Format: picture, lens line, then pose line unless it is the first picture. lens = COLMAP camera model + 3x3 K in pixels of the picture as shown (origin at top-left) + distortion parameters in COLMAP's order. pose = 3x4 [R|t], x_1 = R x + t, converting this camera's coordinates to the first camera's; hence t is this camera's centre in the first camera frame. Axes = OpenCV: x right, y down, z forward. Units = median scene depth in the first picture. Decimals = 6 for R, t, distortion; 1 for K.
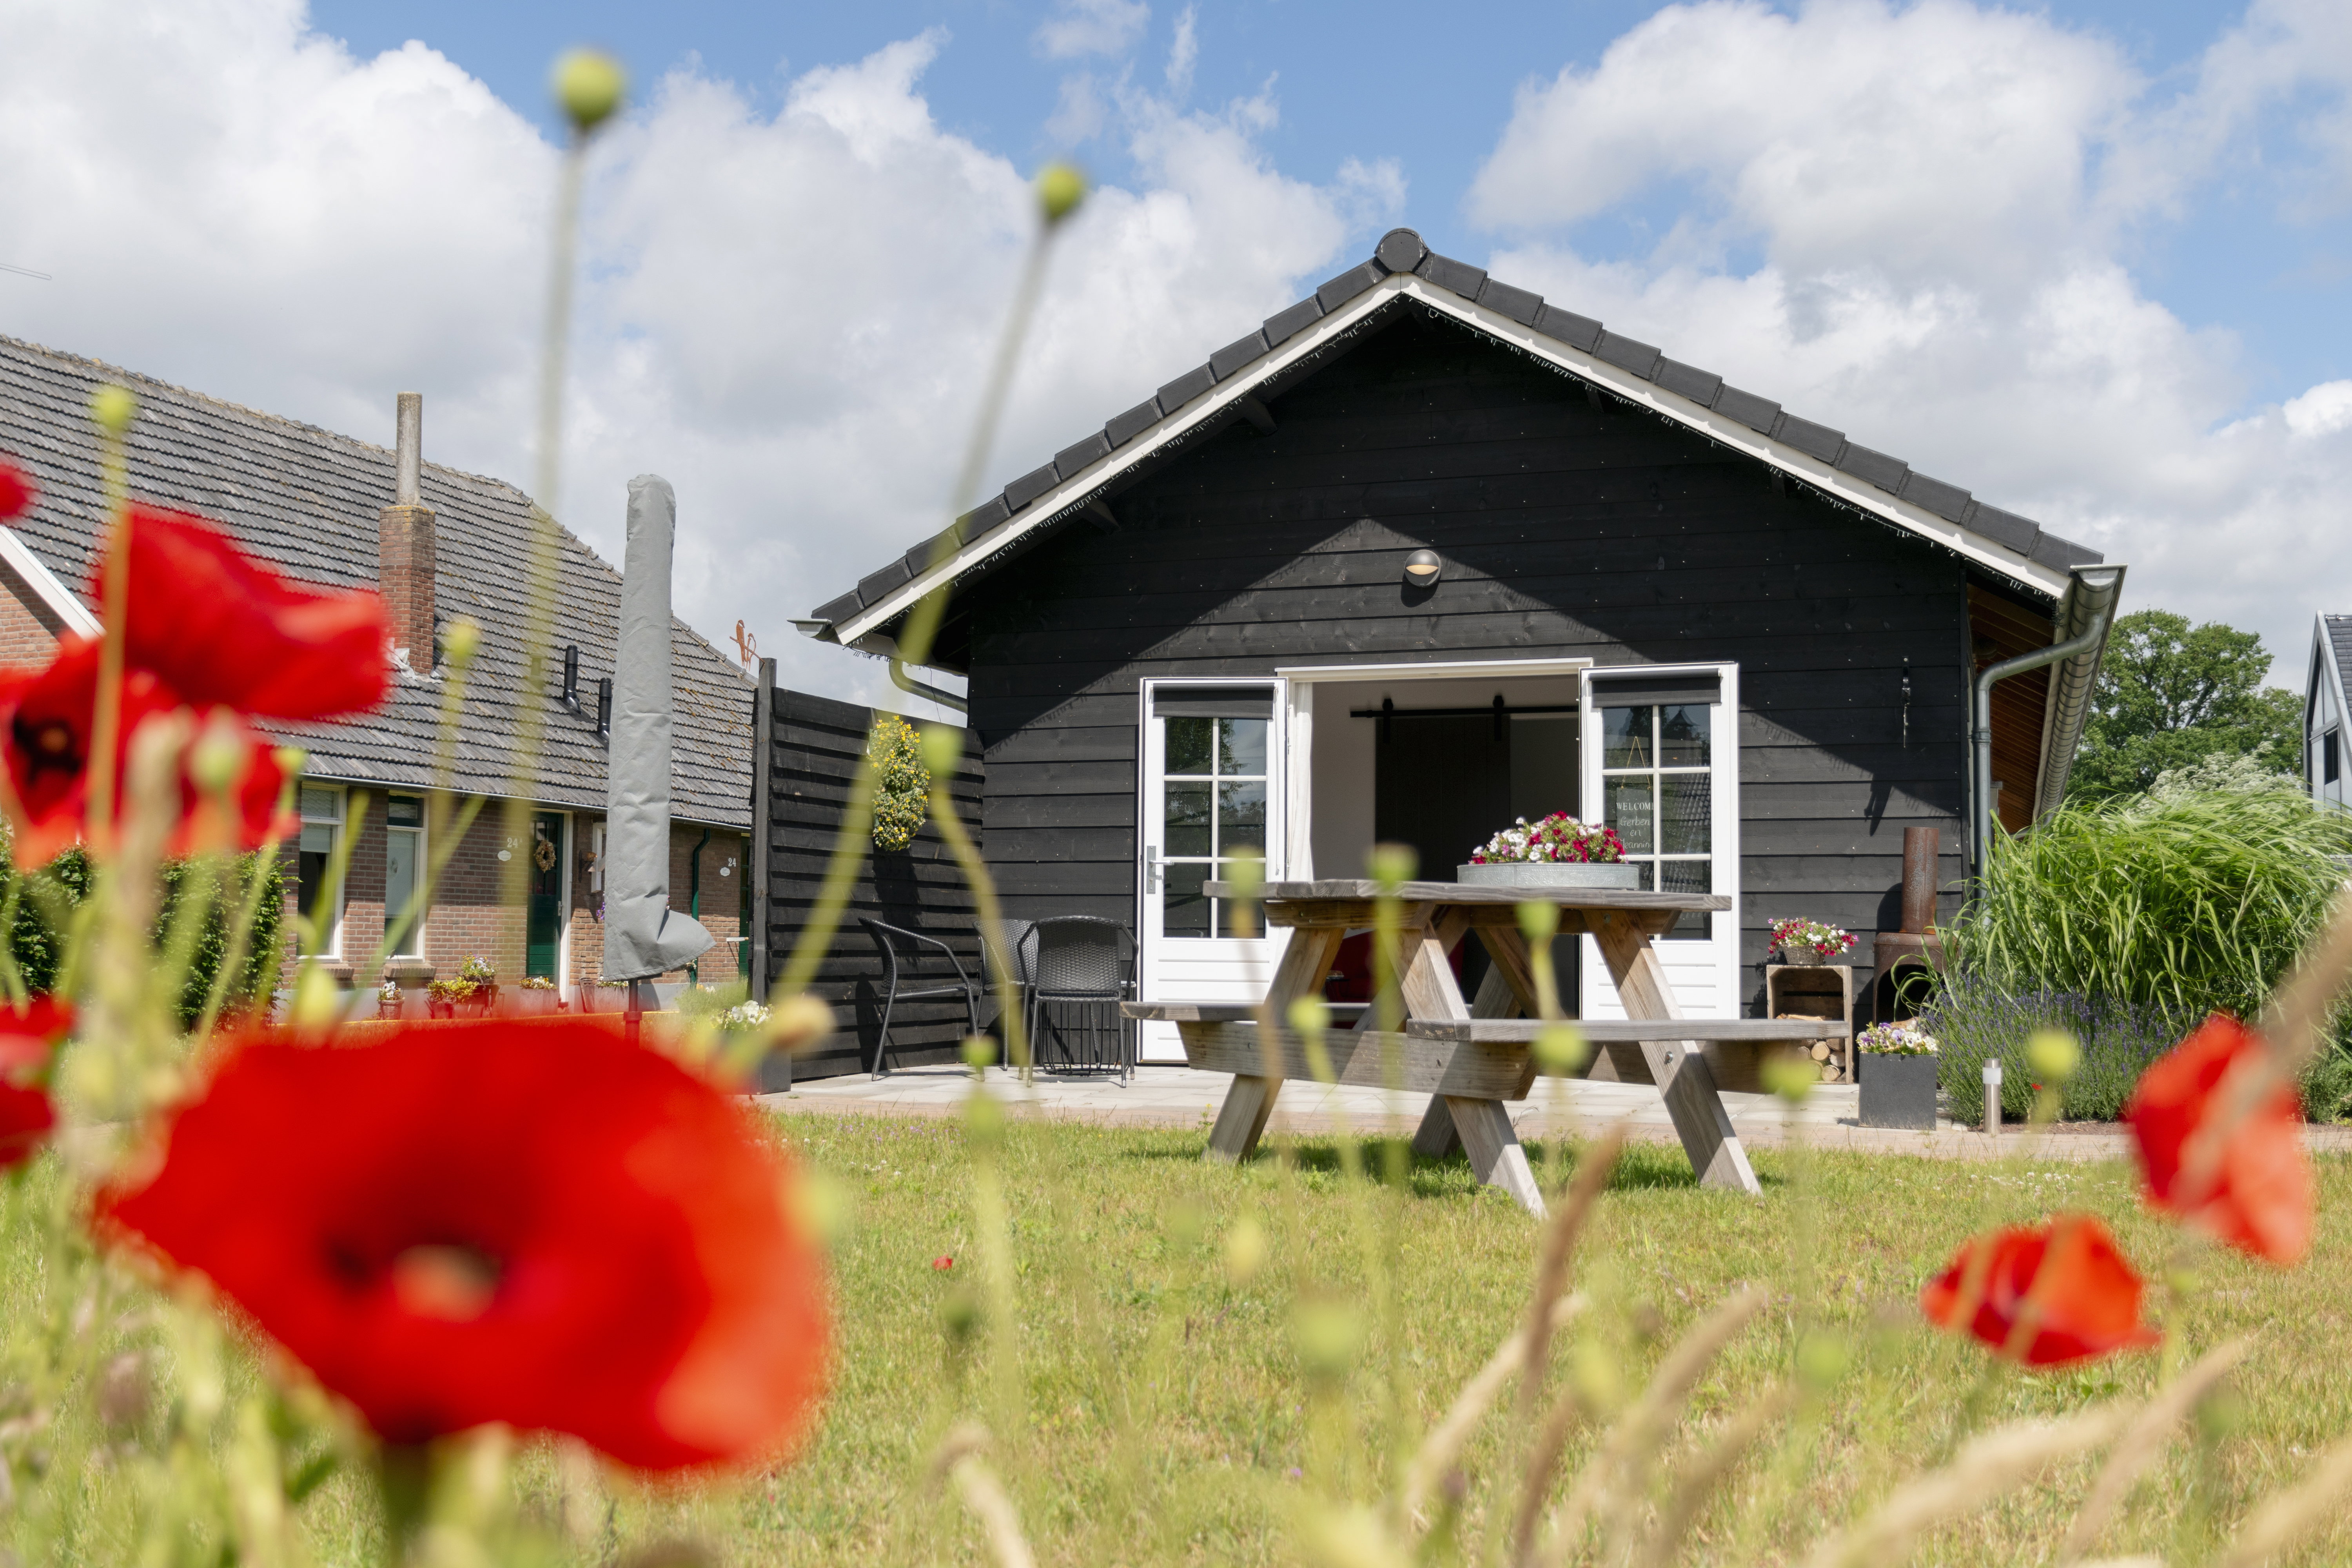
lens RADIAL K [[2432.4, 0, 1176.0], [0, 2432.4, 784.0], [0, 0, 1]] dist [-0.005192, -0.001787]
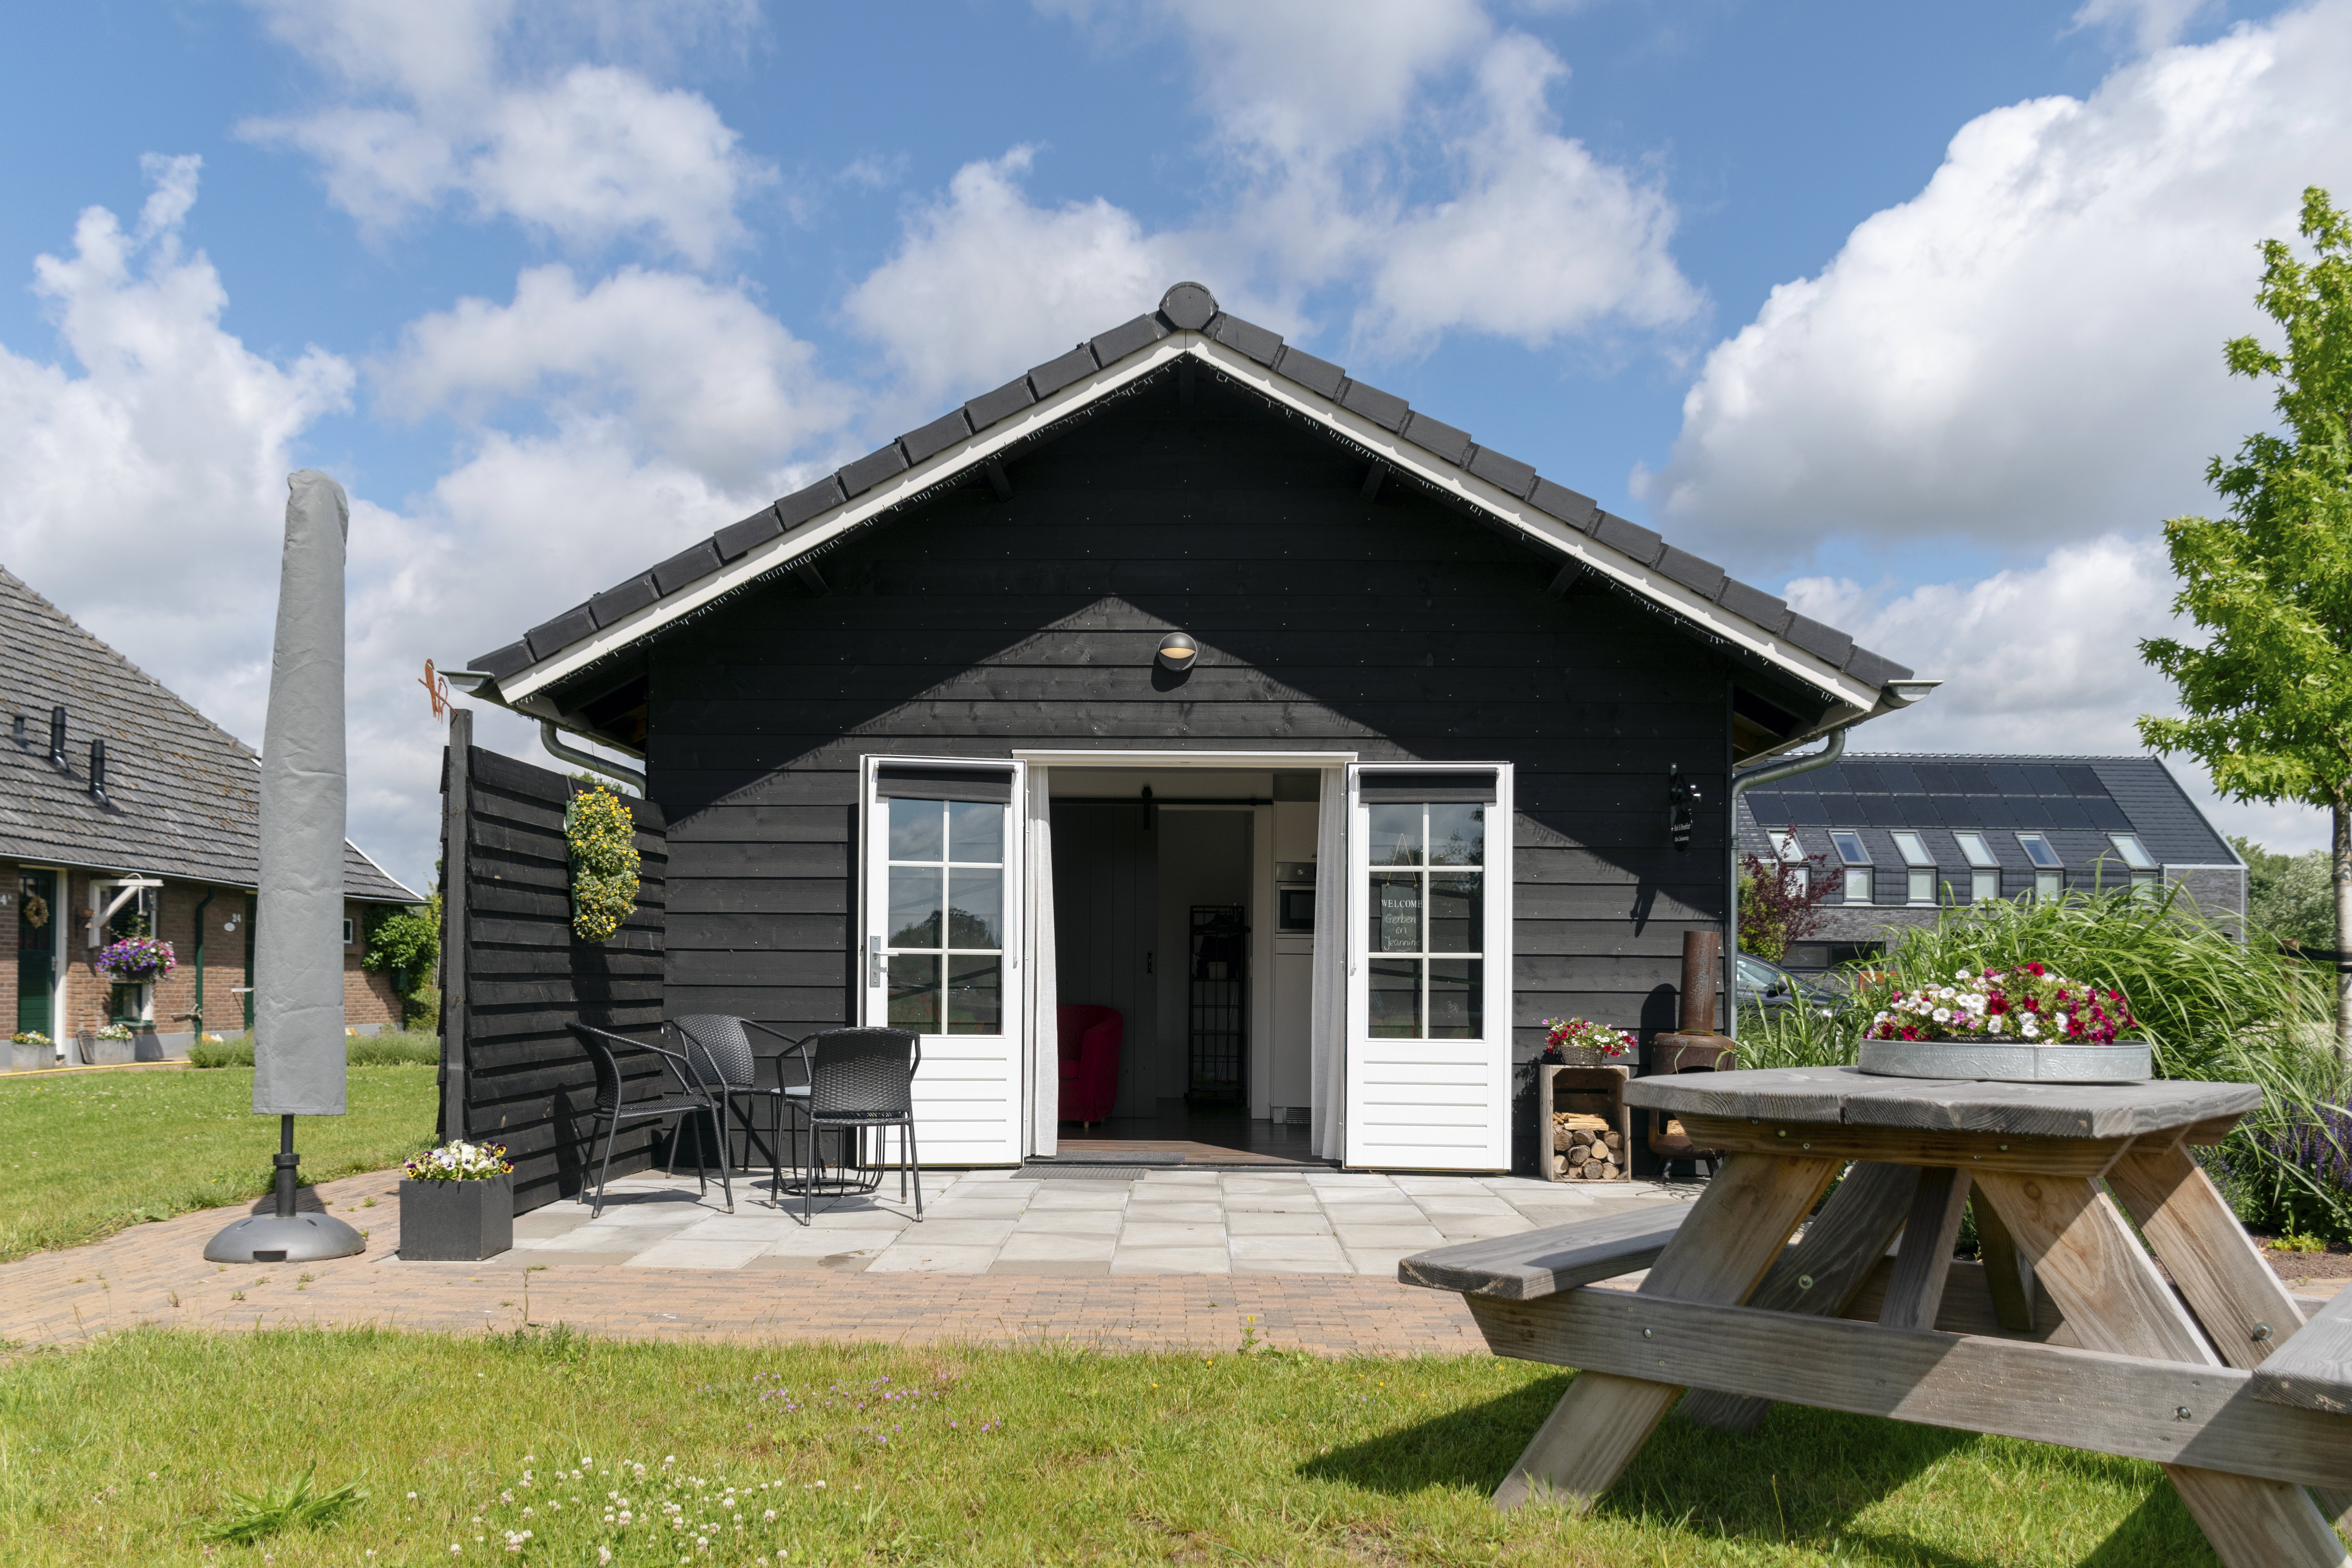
lens RADIAL K [[1711.5, 0, 1178.5], [0, 1711.5, 950.9], [0, 0, 1]] dist [-0.012559, 0.004073]
pose [[0.936207, 0.001720, 0.351445, -0.134917], [-0.022090, 0.998299, 0.053961, -0.006898], [-0.350754, -0.058283, 0.934652, 0.355684]]
